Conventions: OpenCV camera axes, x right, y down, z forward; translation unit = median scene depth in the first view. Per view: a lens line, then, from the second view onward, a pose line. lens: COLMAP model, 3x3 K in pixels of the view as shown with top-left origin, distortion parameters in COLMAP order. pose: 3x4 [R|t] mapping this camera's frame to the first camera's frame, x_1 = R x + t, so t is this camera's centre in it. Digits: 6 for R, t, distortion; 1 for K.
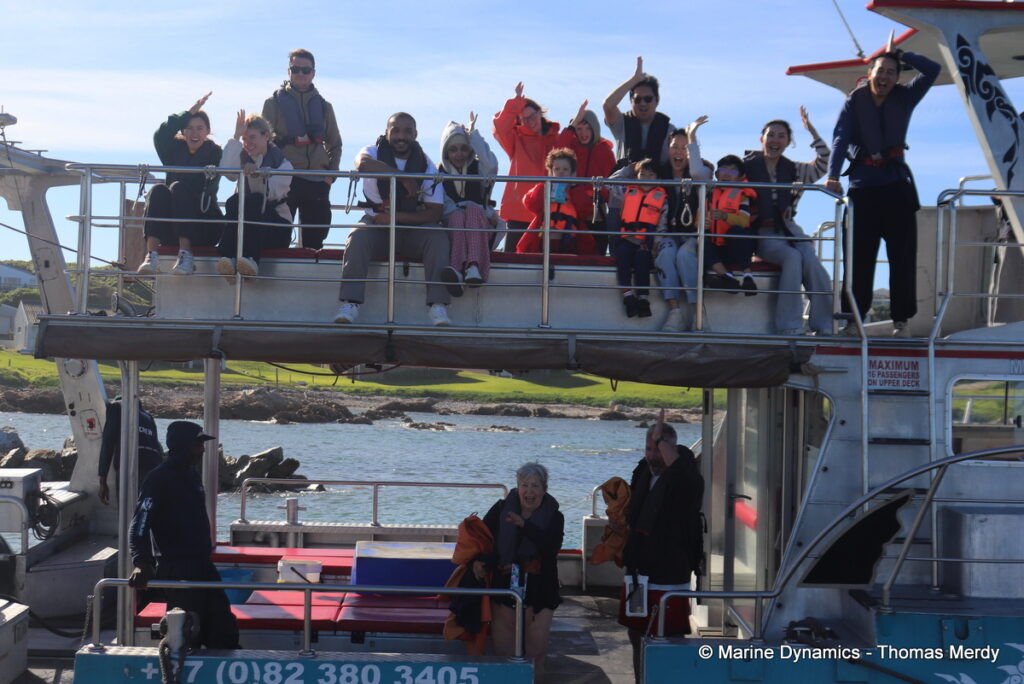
lens RADIAL K [[1441.8, 0, 511.8], [0, 1441.8, 340.4], [0, 0, 1]] dist [-0.044085, 0.000000]
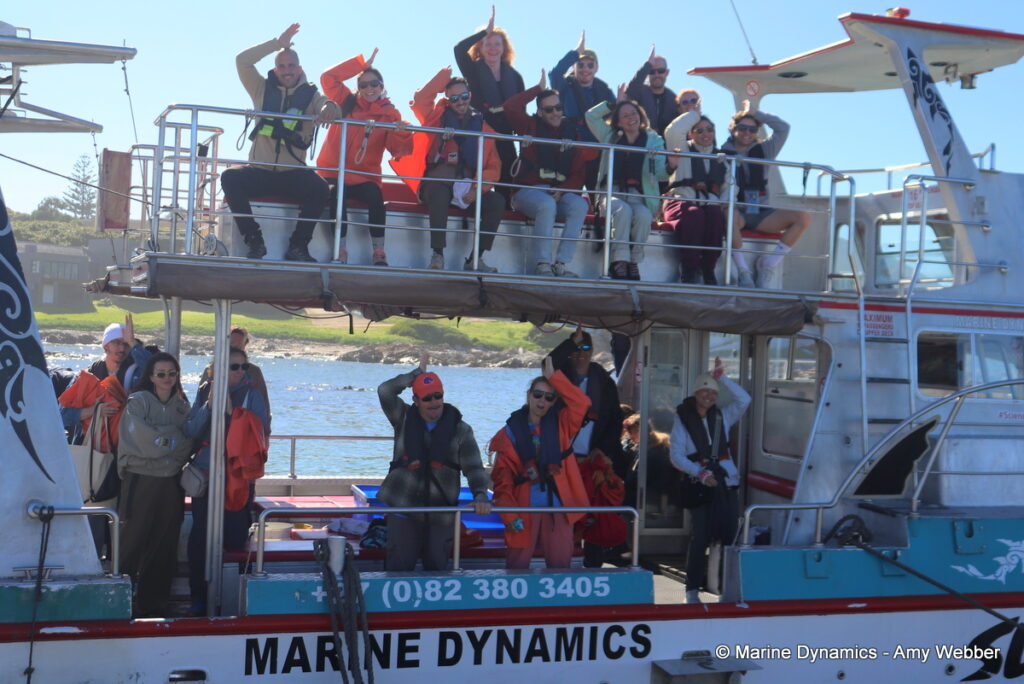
lens RADIAL K [[1356.3, 0, 512.1], [0, 1356.3, 343.5], [0, 0, 1]] dist [-0.032502, 0.000000]
pose [[0.946775, 0.011762, 0.321680, -0.390649], [-0.013023, 0.999914, 0.001768, 0.040835], [-0.321632, -0.005863, 0.946847, 0.026048]]
